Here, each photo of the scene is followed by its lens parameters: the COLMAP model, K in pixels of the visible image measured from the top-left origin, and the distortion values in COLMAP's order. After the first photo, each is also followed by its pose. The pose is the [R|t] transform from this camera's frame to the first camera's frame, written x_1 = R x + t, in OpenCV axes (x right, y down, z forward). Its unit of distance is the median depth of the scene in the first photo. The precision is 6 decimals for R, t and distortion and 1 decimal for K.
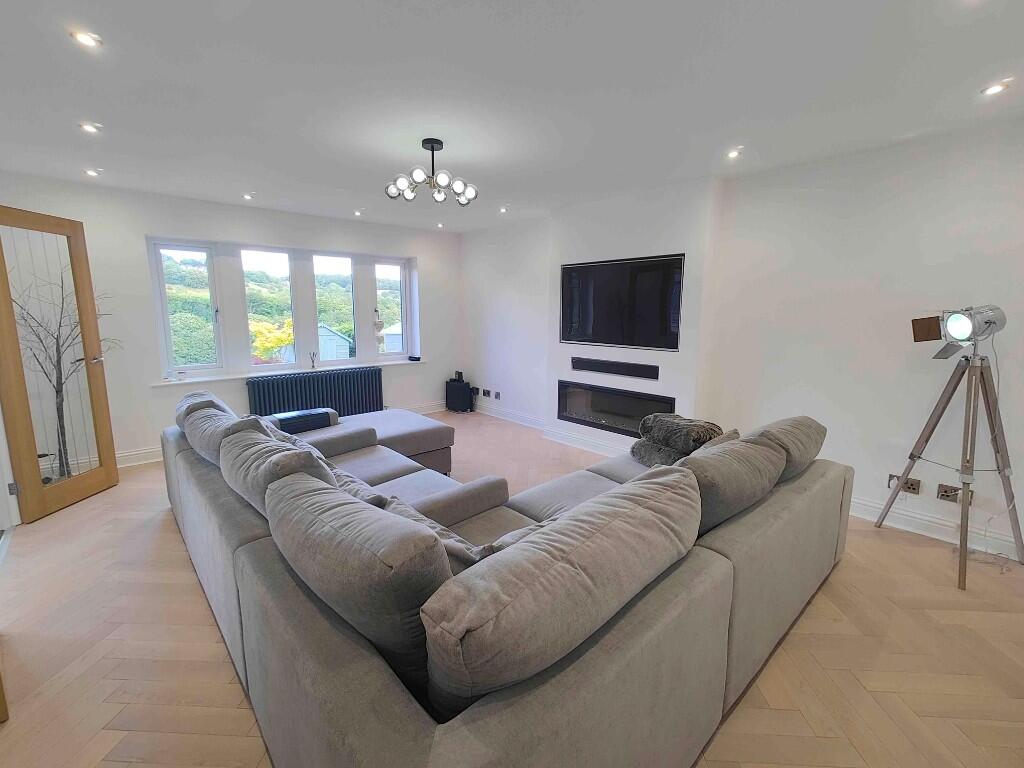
lens RADIAL K [[451.1, 0, 512.0], [0, 451.1, 384.0], [0, 0, 1]] dist [0.007269, 0.000124]
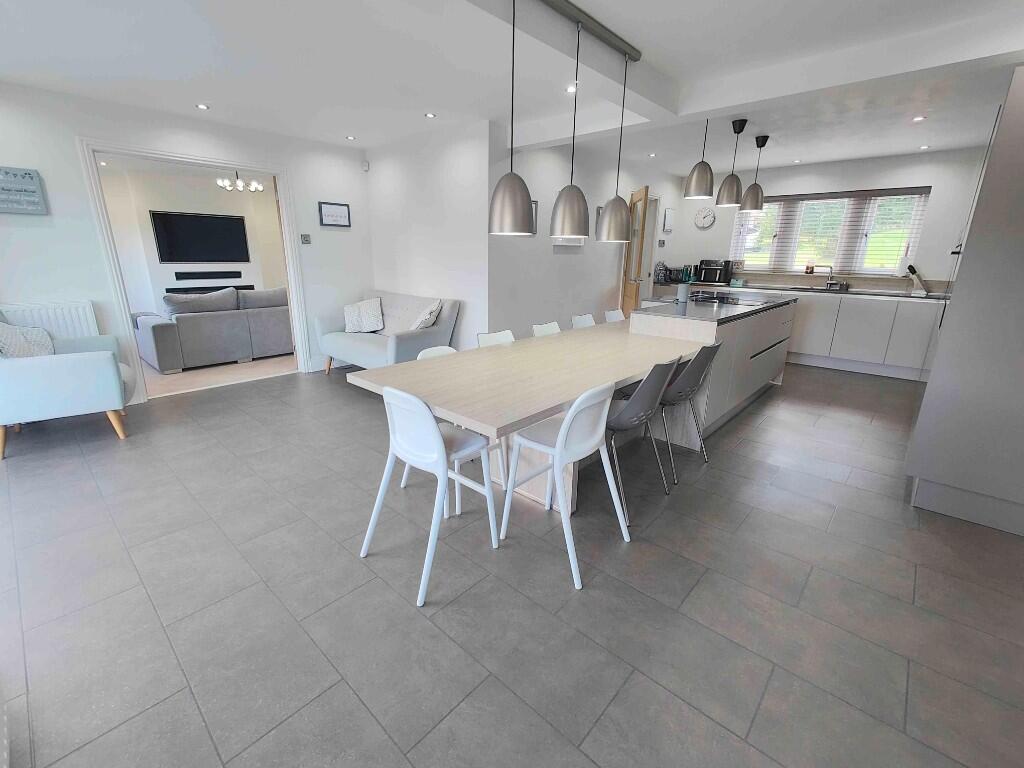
lens RADIAL K [[451.1, 0, 512.0], [0, 451.1, 384.0], [0, 0, 1]] dist [0.007269, 0.000124]
pose [[-0.100040, -0.283638, 0.953699, -1.884971], [0.148872, 0.943451, 0.296206, 0.018667], [-0.983783, 0.171612, -0.052158, -0.017860]]
